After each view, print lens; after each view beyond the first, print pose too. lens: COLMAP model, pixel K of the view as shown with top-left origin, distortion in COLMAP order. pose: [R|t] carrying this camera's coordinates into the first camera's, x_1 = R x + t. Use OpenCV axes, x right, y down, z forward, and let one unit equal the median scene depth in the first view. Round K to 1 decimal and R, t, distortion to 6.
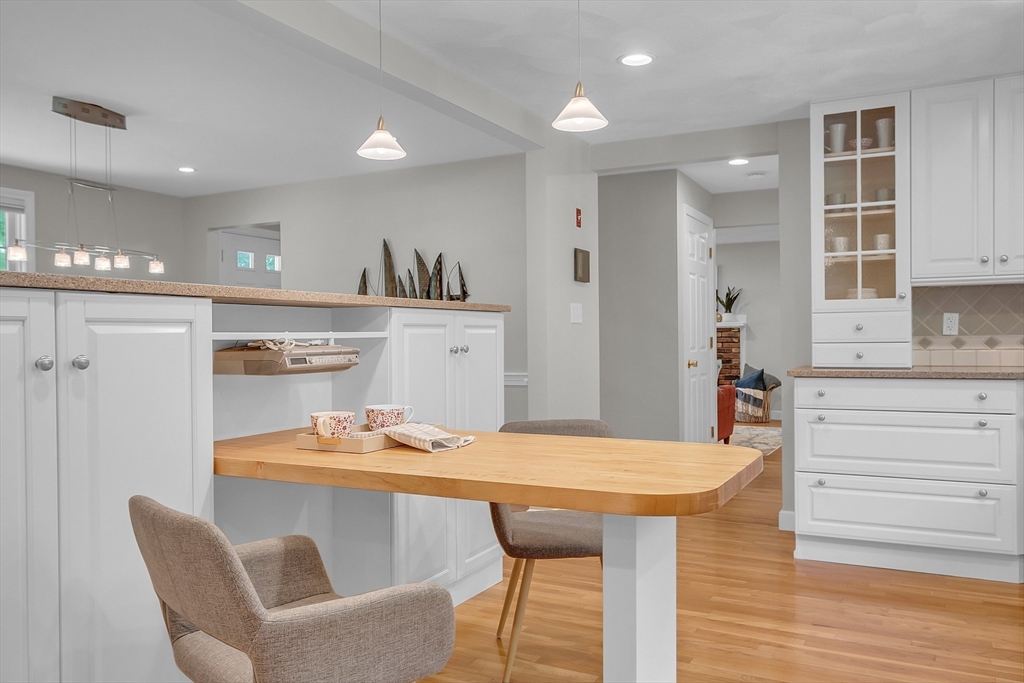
lens RADIAL K [[807.8, 0, 512.4], [0, 807.8, 342.8], [0, 0, 1]] dist [-0.002109, 0.020576]
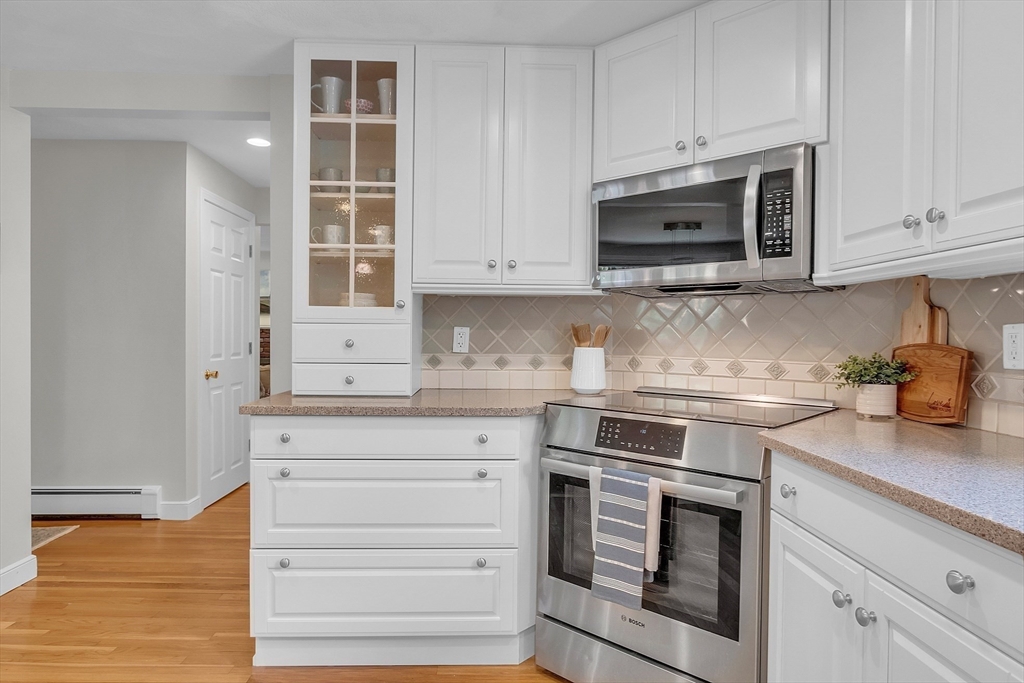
lens RADIAL K [[515.0, 0, 504.7], [0, 515.0, 339.8], [0, 0, 1]] dist [-0.015672, -0.000398]
pose [[0.884547, 0.009656, 0.466352, 0.331820], [-0.016360, 0.999813, 0.010329, -0.029906], [-0.466165, -0.016766, 0.884539, 0.500854]]
